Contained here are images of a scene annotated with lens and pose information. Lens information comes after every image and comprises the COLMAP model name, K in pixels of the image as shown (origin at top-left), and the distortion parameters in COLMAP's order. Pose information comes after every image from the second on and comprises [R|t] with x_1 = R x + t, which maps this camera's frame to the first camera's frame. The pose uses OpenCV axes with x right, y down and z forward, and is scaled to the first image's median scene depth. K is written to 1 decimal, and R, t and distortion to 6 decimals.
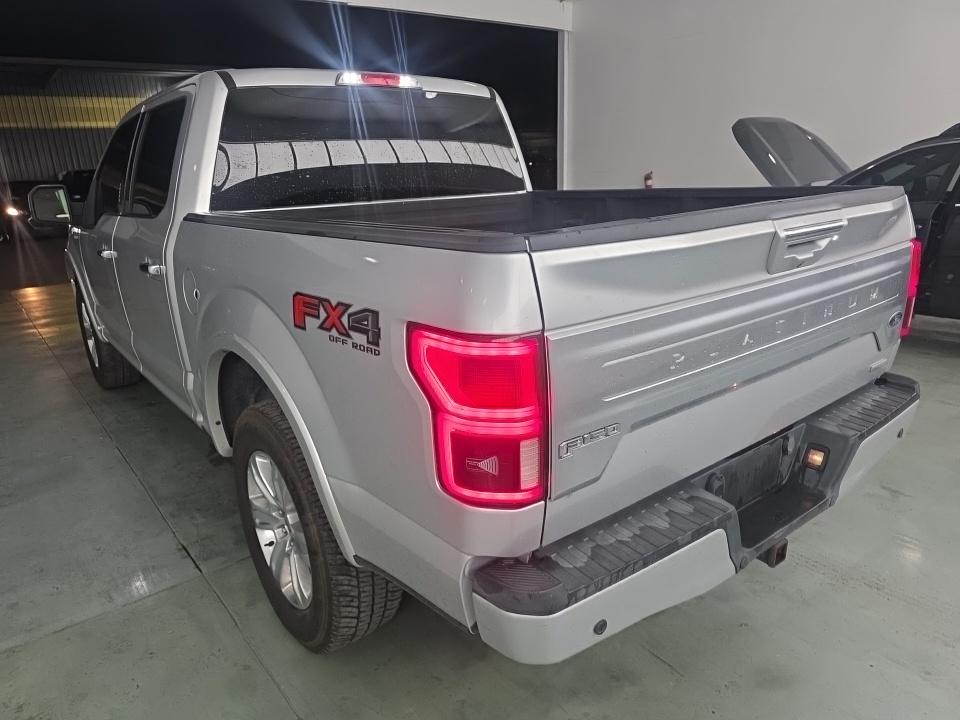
lens RADIAL K [[658.8, 0, 480.0], [0, 658.8, 360.0], [0, 0, 1]] dist [0.048983, -0.000629]
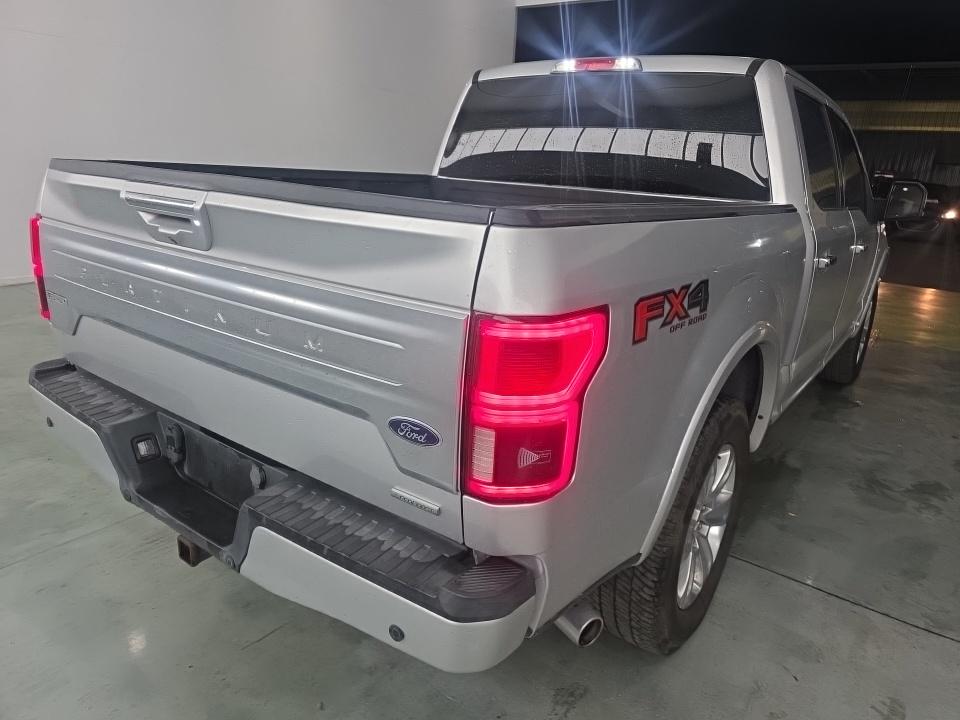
lens RADIAL K [[658.8, 0, 480.0], [0, 658.8, 360.0], [0, 0, 1]] dist [0.048983, -0.000629]
pose [[0.250294, 0.329558, -0.910354, 0.857329], [-0.341394, 0.909929, 0.235541, -0.205317], [0.905982, 0.251835, 0.340259, 0.642016]]
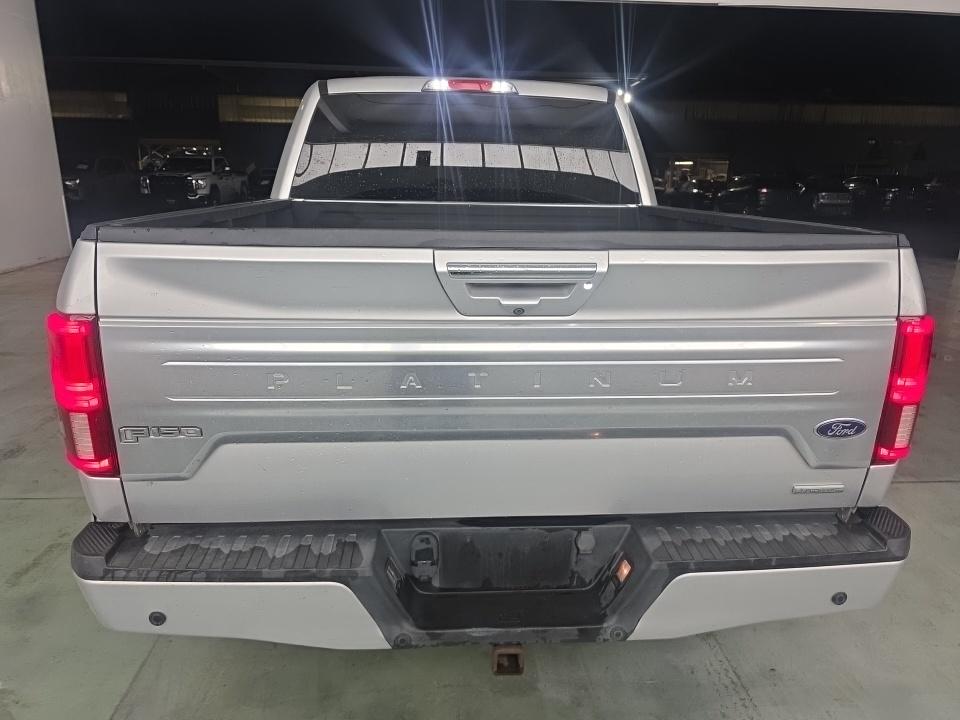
lens RADIAL K [[658.8, 0, 480.0], [0, 658.8, 360.0], [0, 0, 1]] dist [0.048983, -0.000629]
pose [[0.820867, 0.204067, -0.533418, 0.506759], [-0.207487, 0.976726, 0.054364, -0.068849], [0.532097, 0.066051, 0.844103, 0.177989]]
